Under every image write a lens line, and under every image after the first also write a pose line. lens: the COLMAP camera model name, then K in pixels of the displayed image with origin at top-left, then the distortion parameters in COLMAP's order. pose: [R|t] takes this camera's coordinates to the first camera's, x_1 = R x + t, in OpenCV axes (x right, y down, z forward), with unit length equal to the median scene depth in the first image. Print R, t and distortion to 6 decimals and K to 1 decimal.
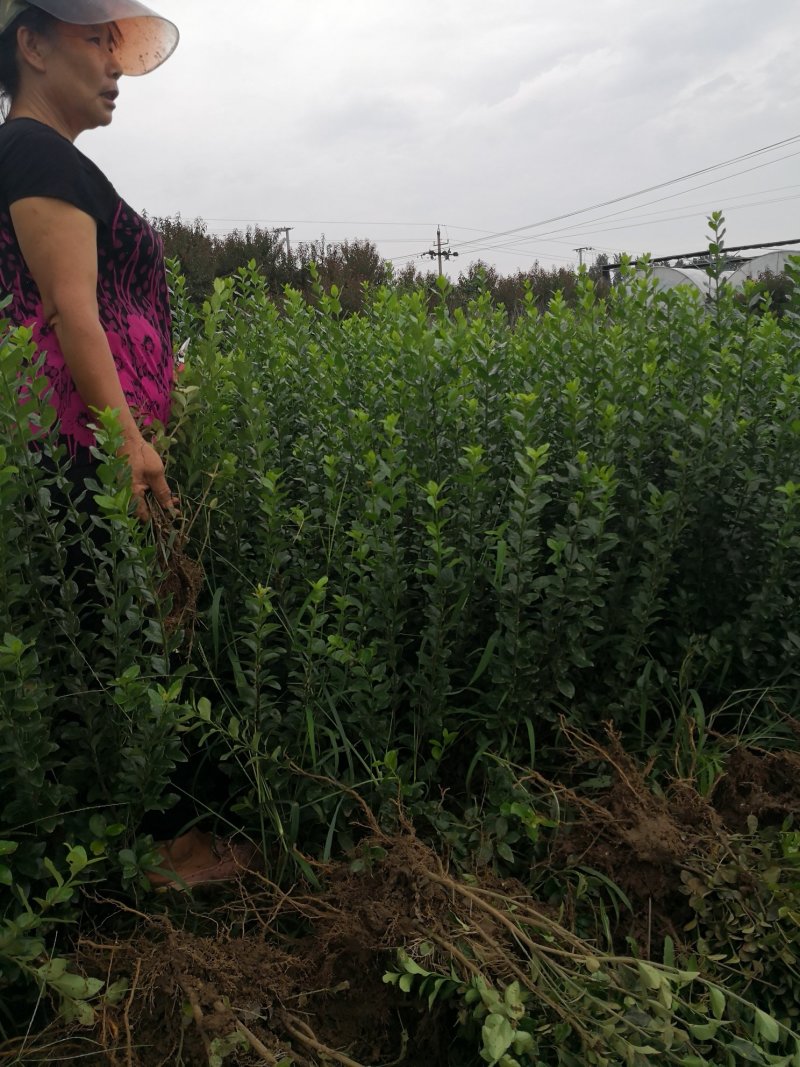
lens RADIAL K [[894.4, 0, 400.0], [0, 894.4, 533.5], [0, 0, 1]] dist [-0.001375, -0.010279]
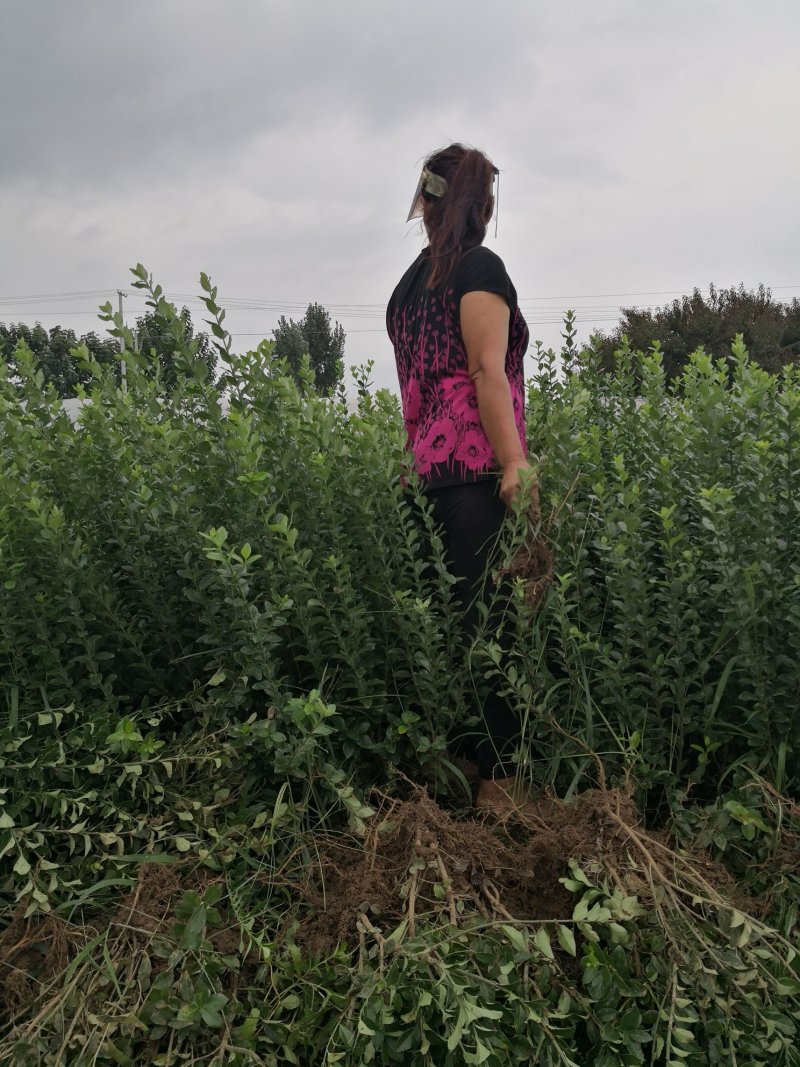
lens RADIAL K [[894.4, 0, 400.0], [0, 894.4, 533.5], [0, 0, 1]] dist [-0.001375, -0.010279]
pose [[0.824355, 0.096099, -0.557857, 0.476593], [-0.136073, 0.990229, -0.030496, 0.070618], [0.549476, 0.101049, 0.829377, -0.266323]]
